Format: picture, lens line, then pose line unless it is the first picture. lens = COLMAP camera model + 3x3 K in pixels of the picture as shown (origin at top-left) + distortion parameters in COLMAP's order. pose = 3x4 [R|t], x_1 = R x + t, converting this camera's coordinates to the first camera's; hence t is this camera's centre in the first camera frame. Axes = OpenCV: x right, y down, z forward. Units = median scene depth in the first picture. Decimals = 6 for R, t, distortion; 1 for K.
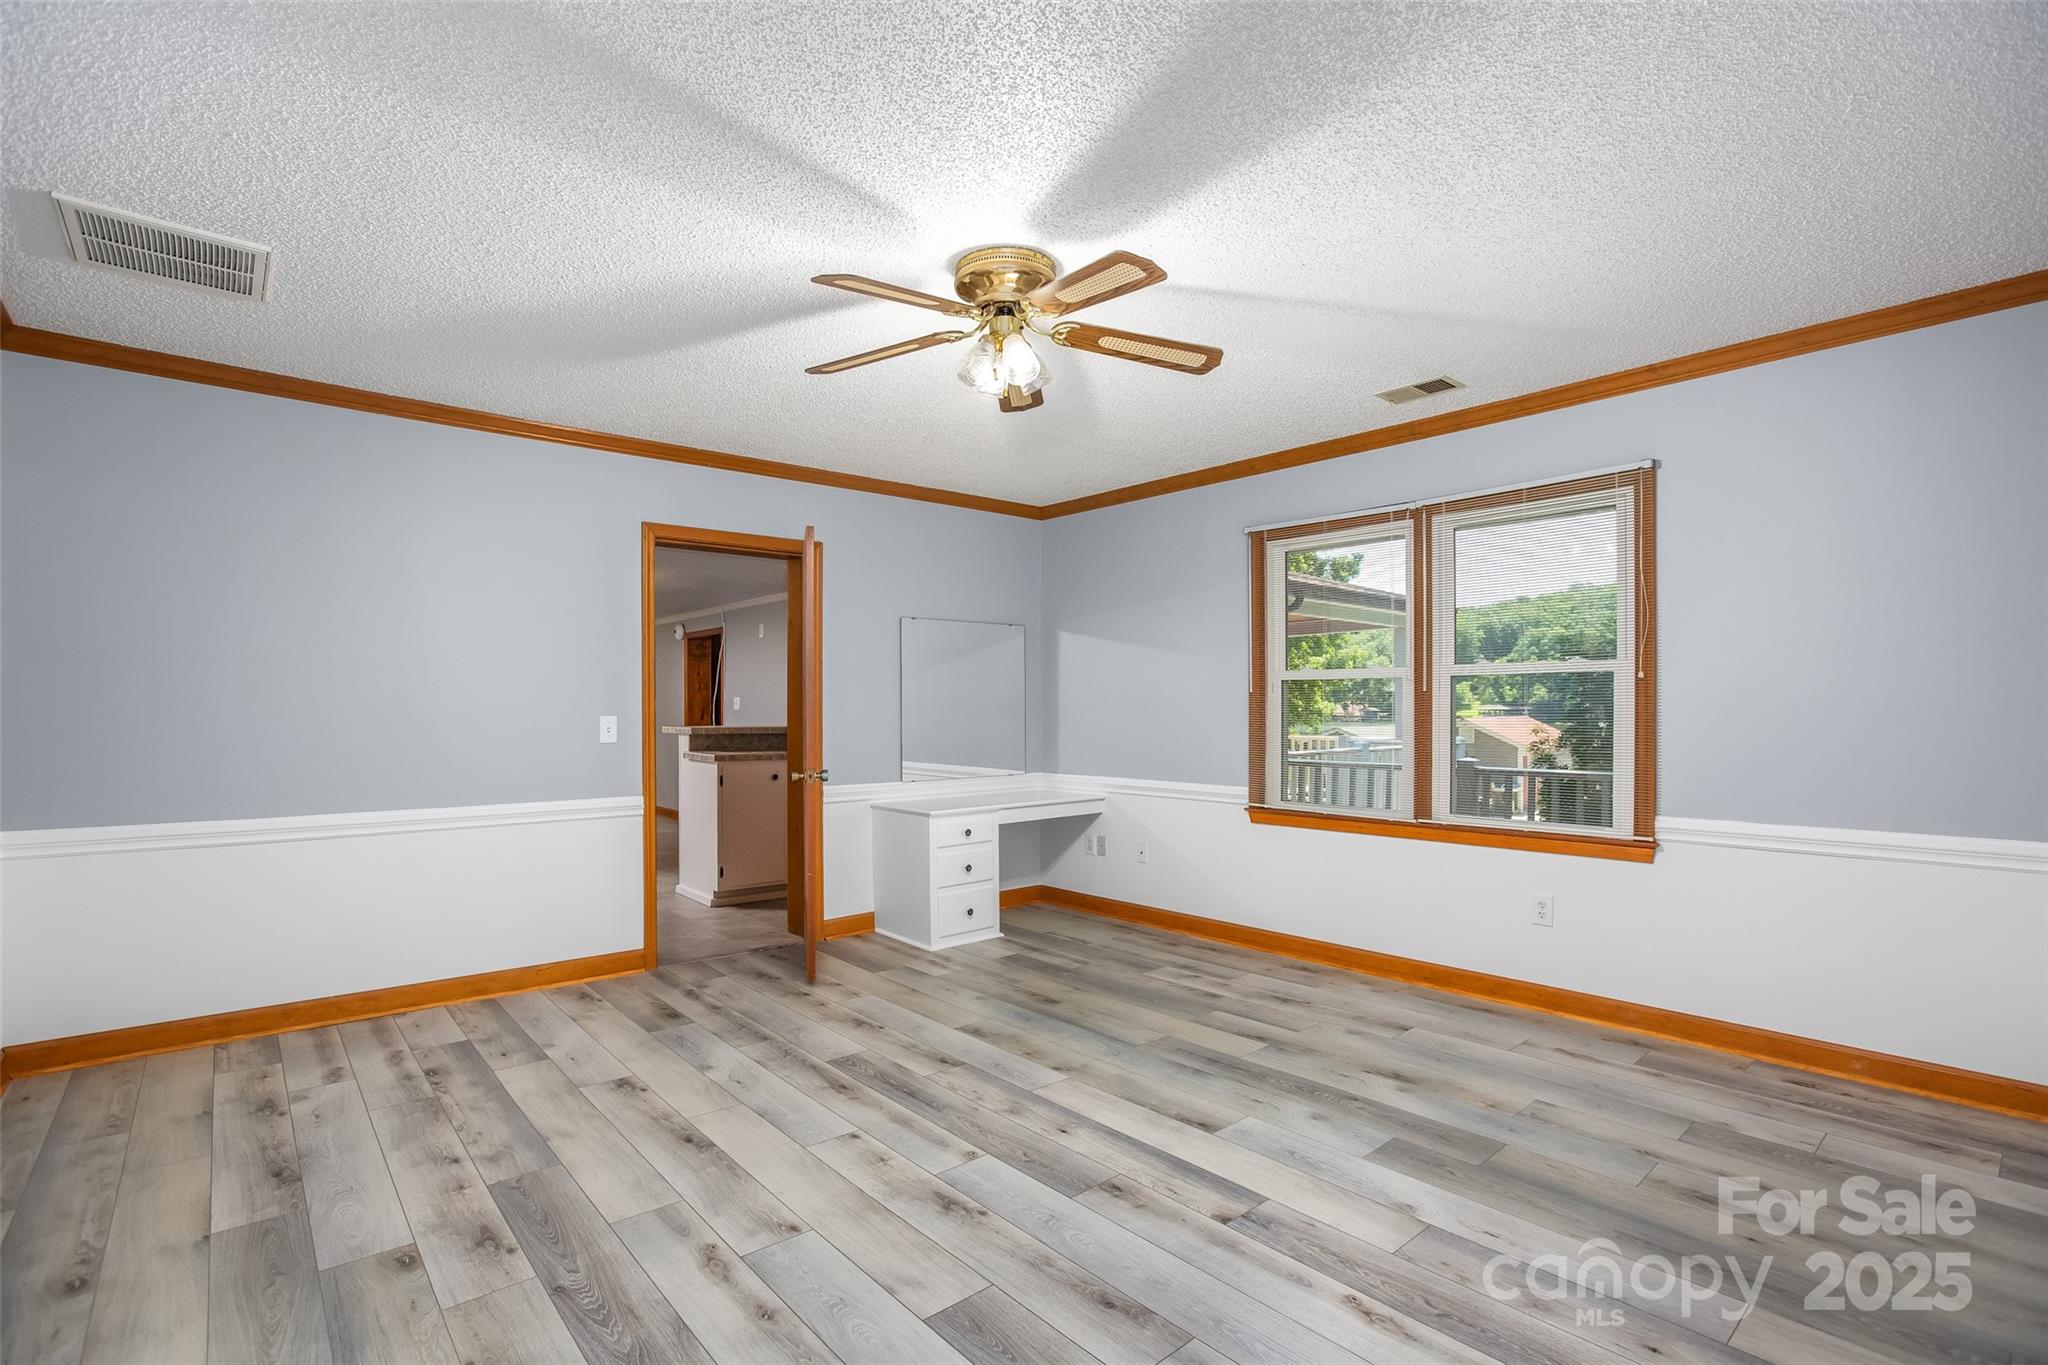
lens RADIAL K [[939.9, 0, 1019.2], [0, 939.9, 687.9], [0, 0, 1]] dist [-0.060531, 0.023684]
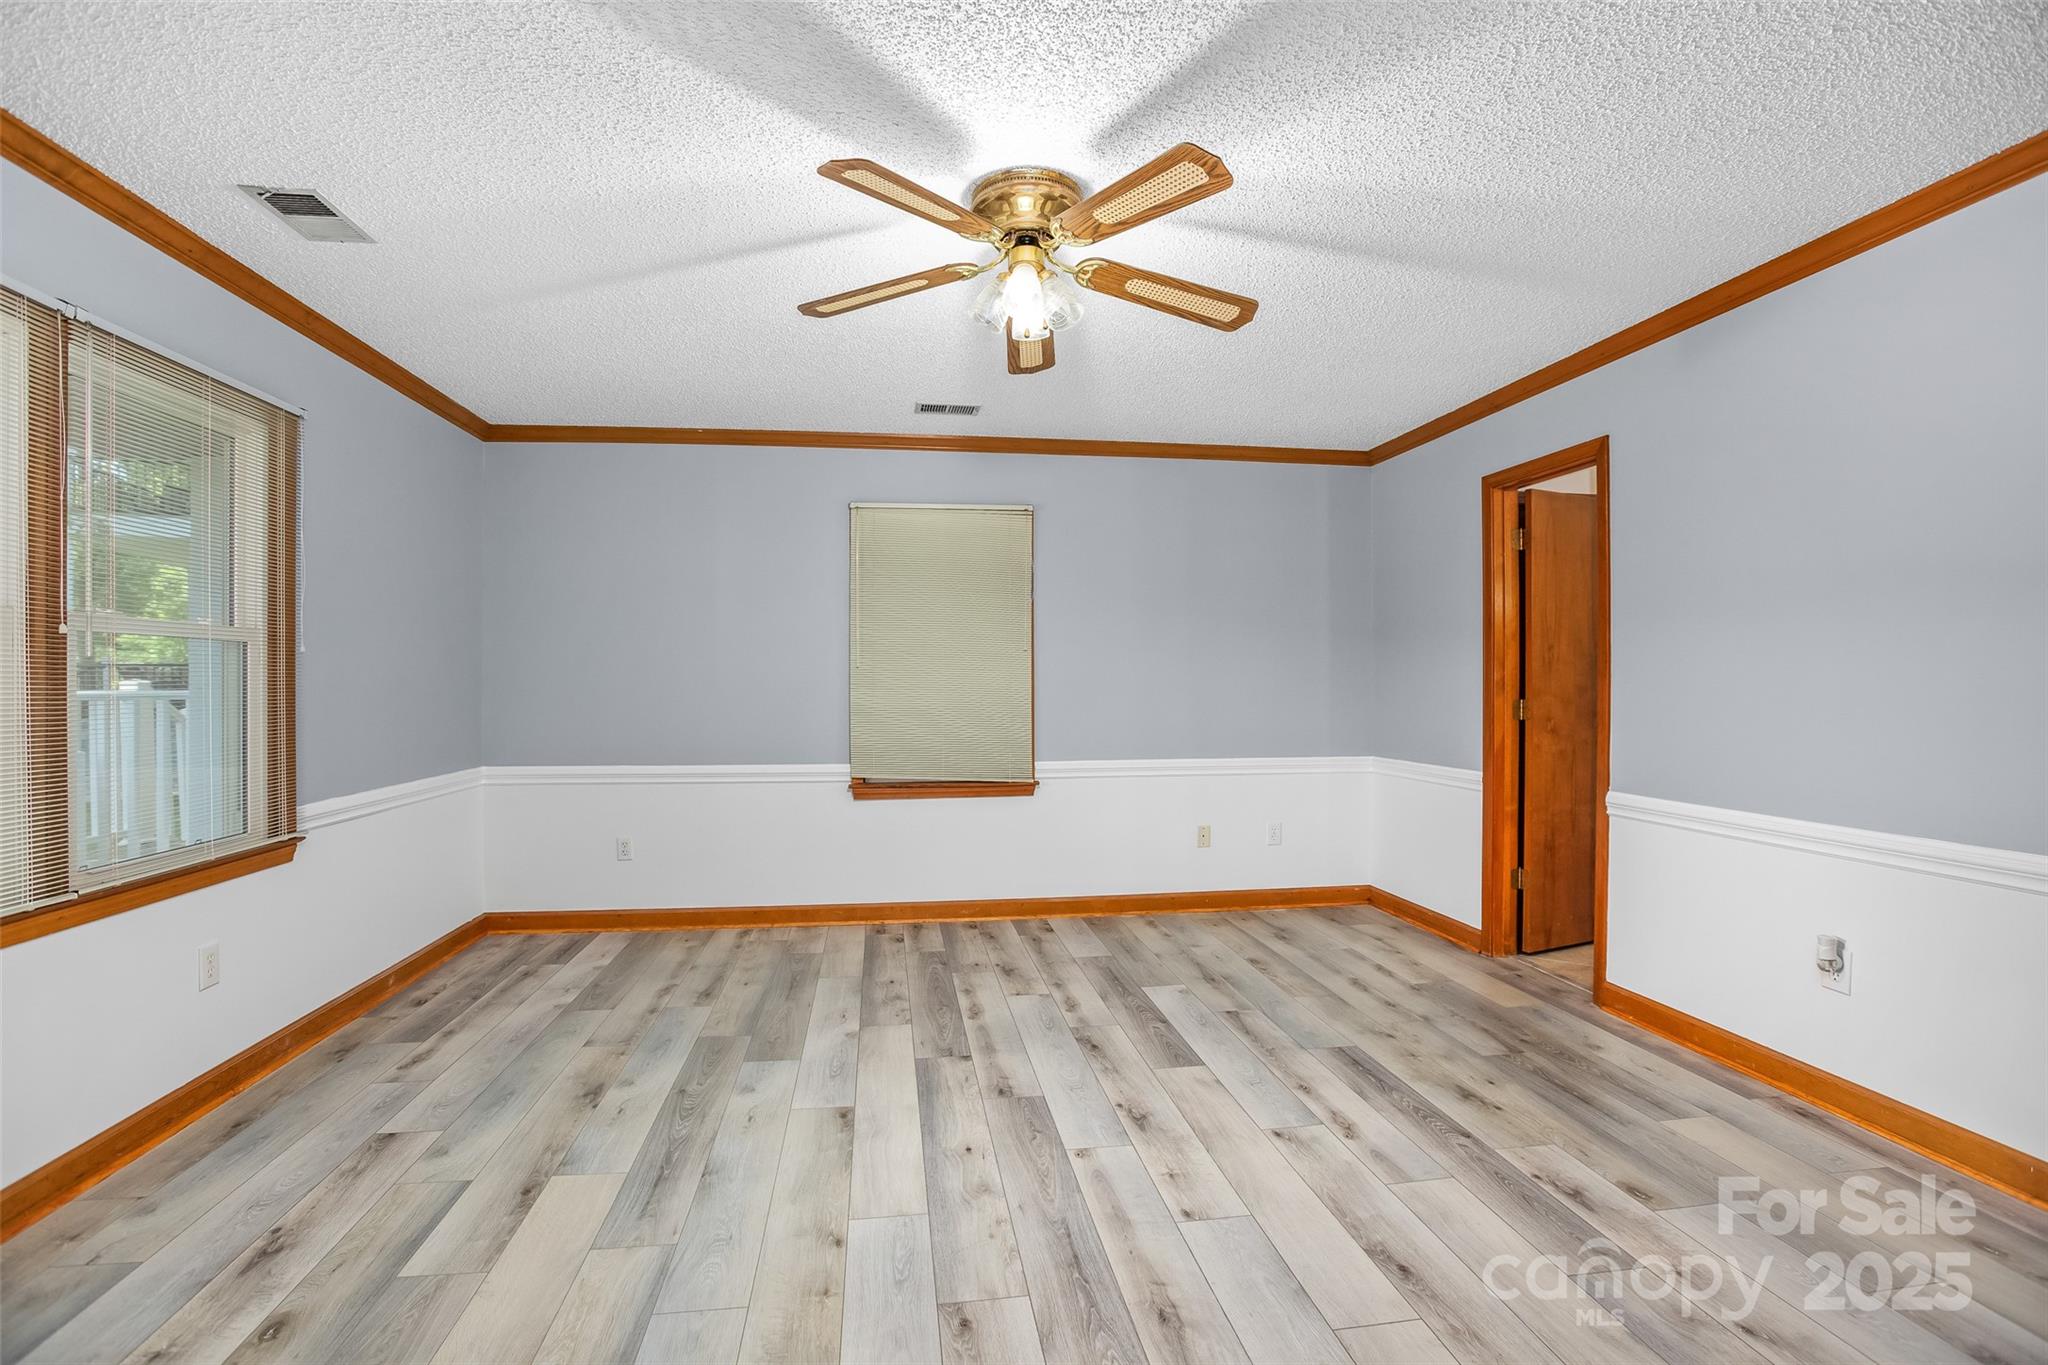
lens RADIAL K [[939.9, 0, 1019.2], [0, 939.9, 687.9], [0, 0, 1]] dist [-0.060531, 0.023684]
pose [[-0.842000, 0.001481, 0.539475, -0.445757], [-0.007859, 0.999856, -0.015011, 0.037934], [-0.539420, -0.016879, -0.841868, 1.611271]]
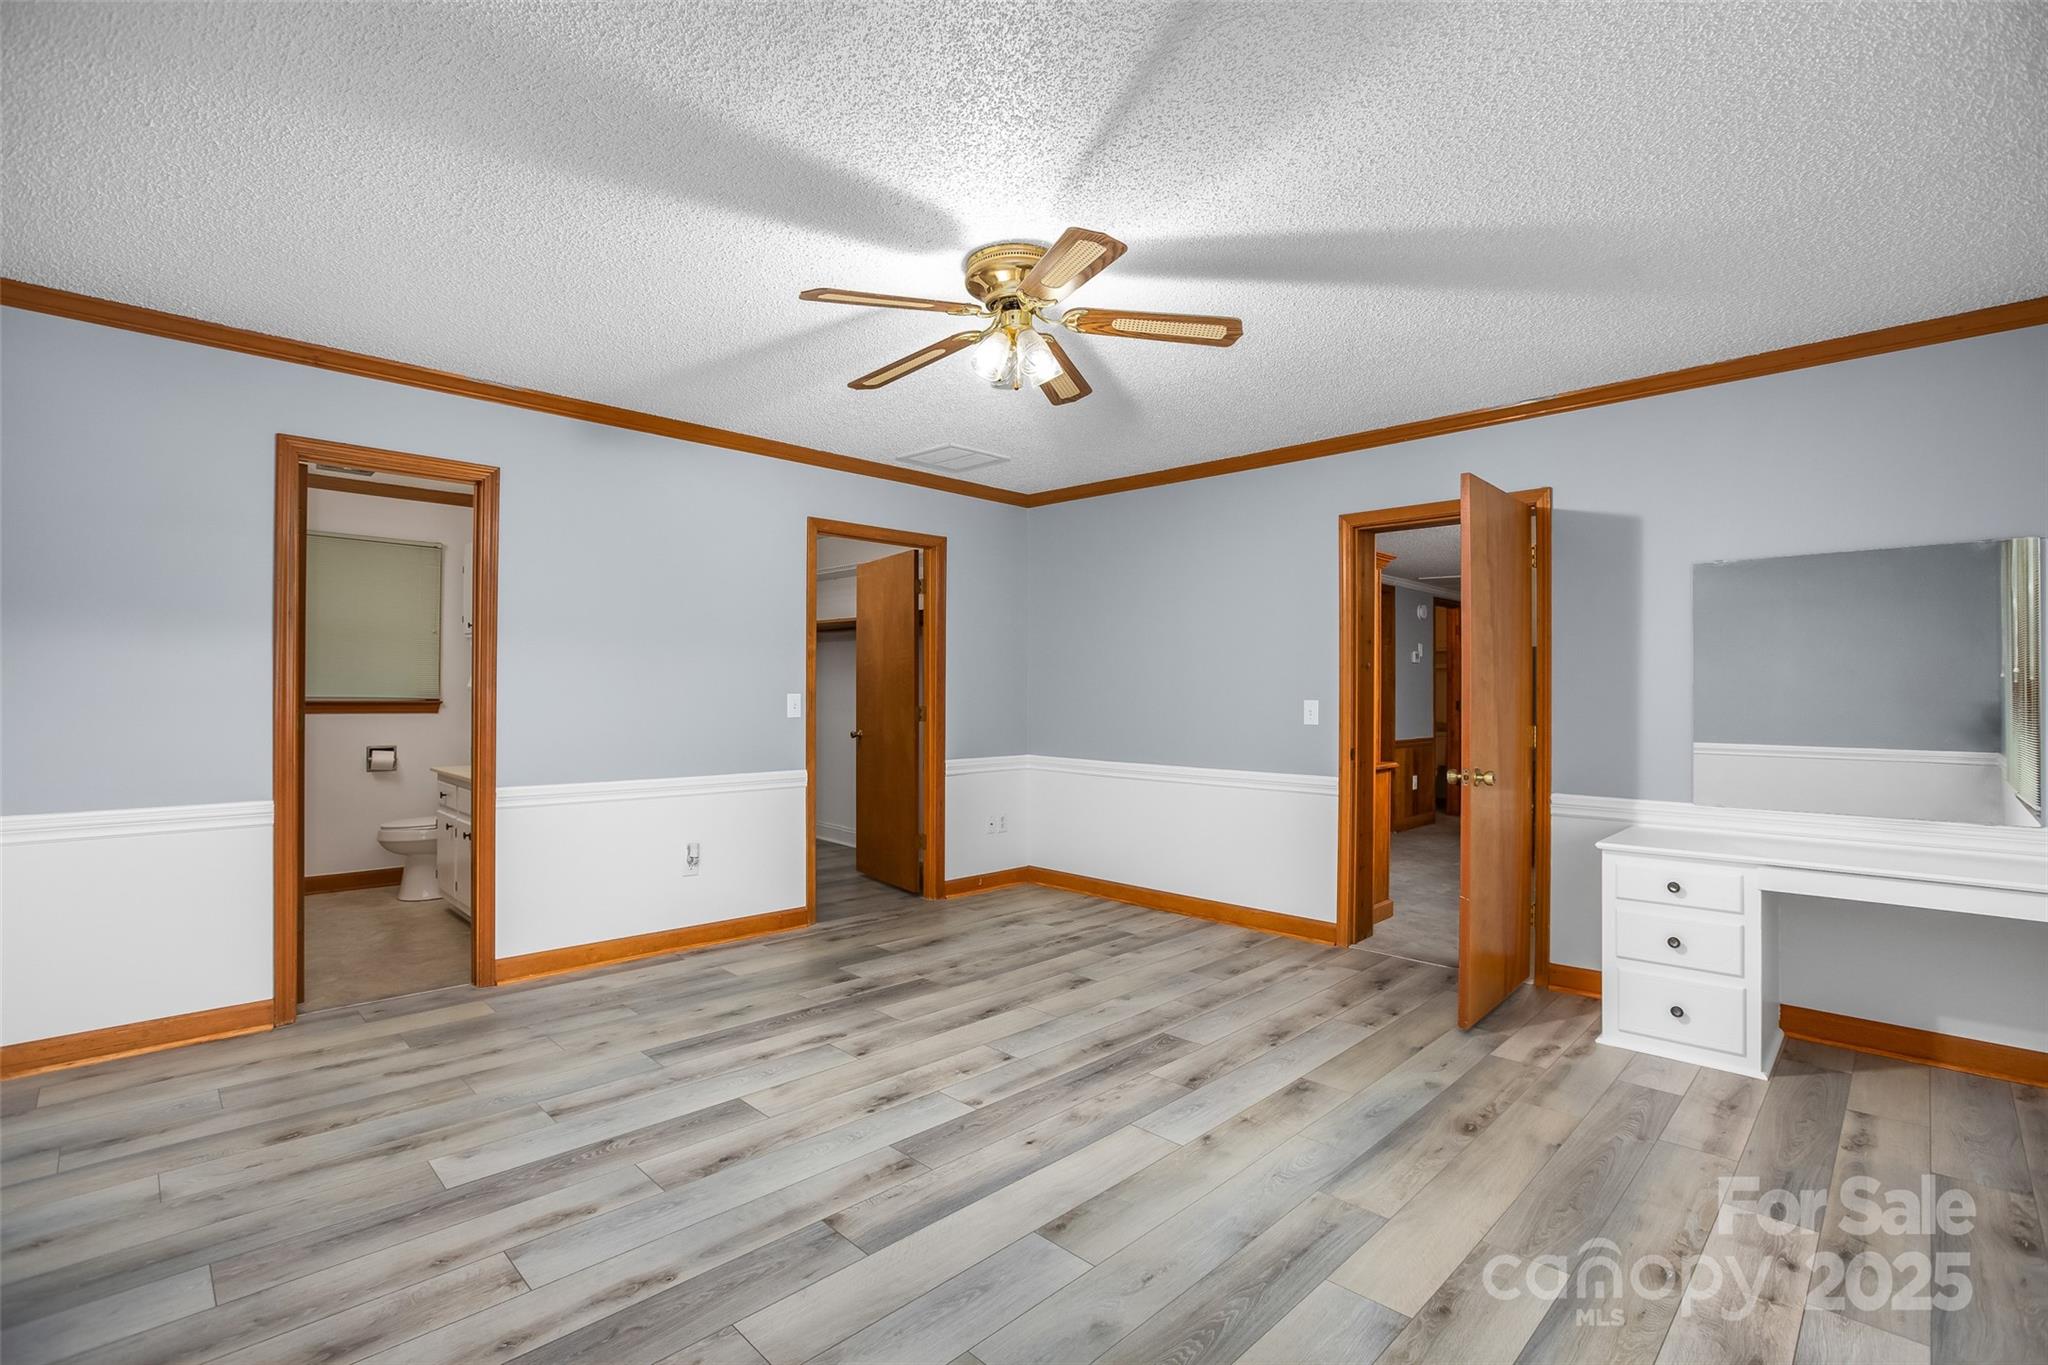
lens RADIAL K [[939.9, 0, 1019.2], [0, 939.9, 687.9], [0, 0, 1]] dist [-0.060531, 0.023684]
pose [[0.073630, -0.001106, -0.997285, 0.906798], [0.015666, 0.999877, 0.000048, 0.017692], [0.997163, -0.015627, 0.073638, 0.857965]]
